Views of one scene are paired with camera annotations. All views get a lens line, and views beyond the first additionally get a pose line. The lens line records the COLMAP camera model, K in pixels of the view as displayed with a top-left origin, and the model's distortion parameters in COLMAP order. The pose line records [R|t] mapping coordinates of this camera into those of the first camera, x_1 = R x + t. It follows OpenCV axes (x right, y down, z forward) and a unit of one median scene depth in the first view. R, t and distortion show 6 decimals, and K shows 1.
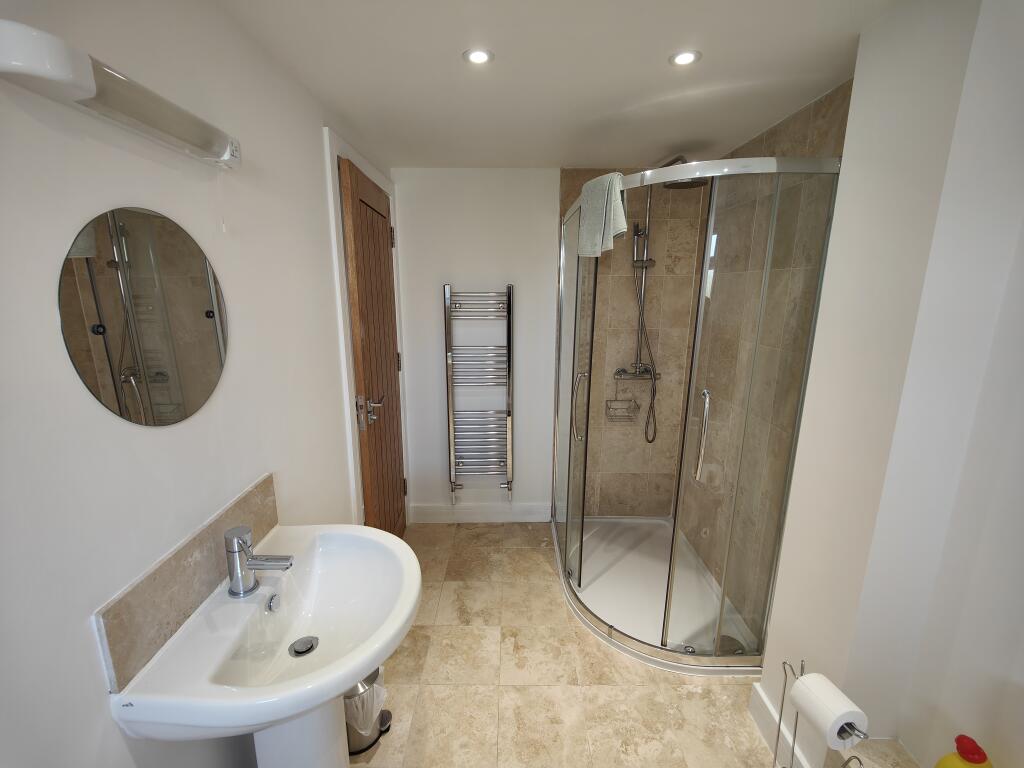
lens RADIAL K [[448.6, 0, 509.1], [0, 448.6, 387.7], [0, 0, 1]] dist [-0.001928, -0.000162]
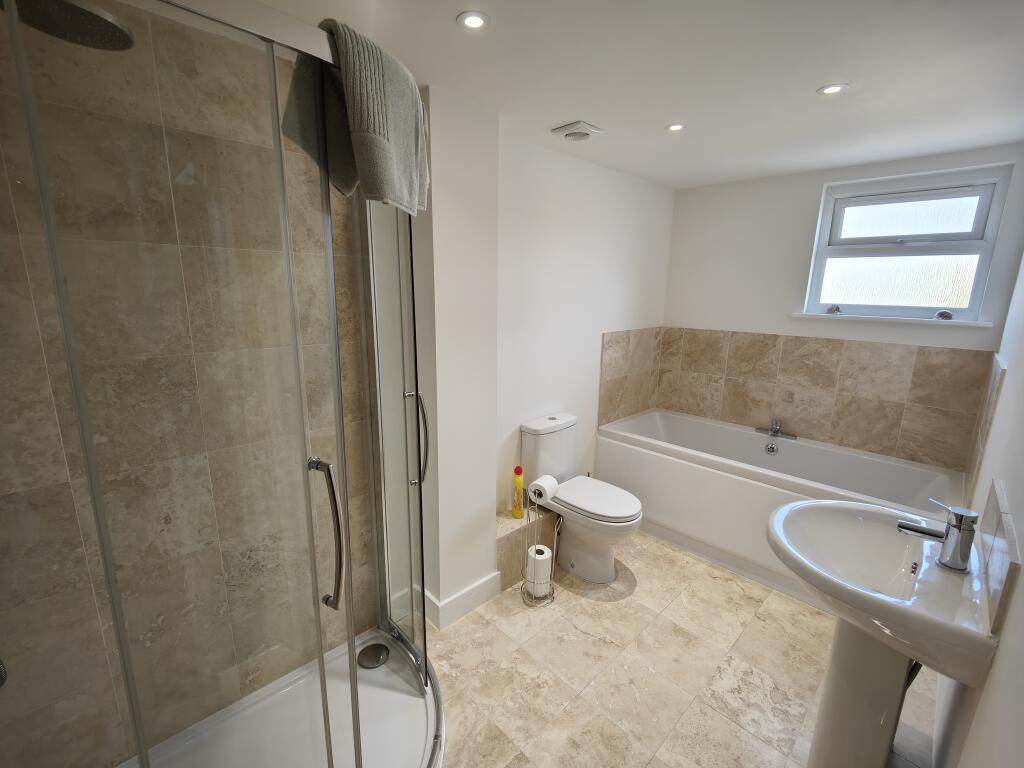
lens RADIAL K [[448.6, 0, 510.2], [0, 448.6, 386.1], [0, 0, 1]] dist [-0.001928, -0.000162]
pose [[-0.701576, -0.164480, 0.693352, -0.314583], [0.140020, 0.922209, 0.360451, -0.286328], [-0.698702, 0.349967, -0.623970, 1.359690]]
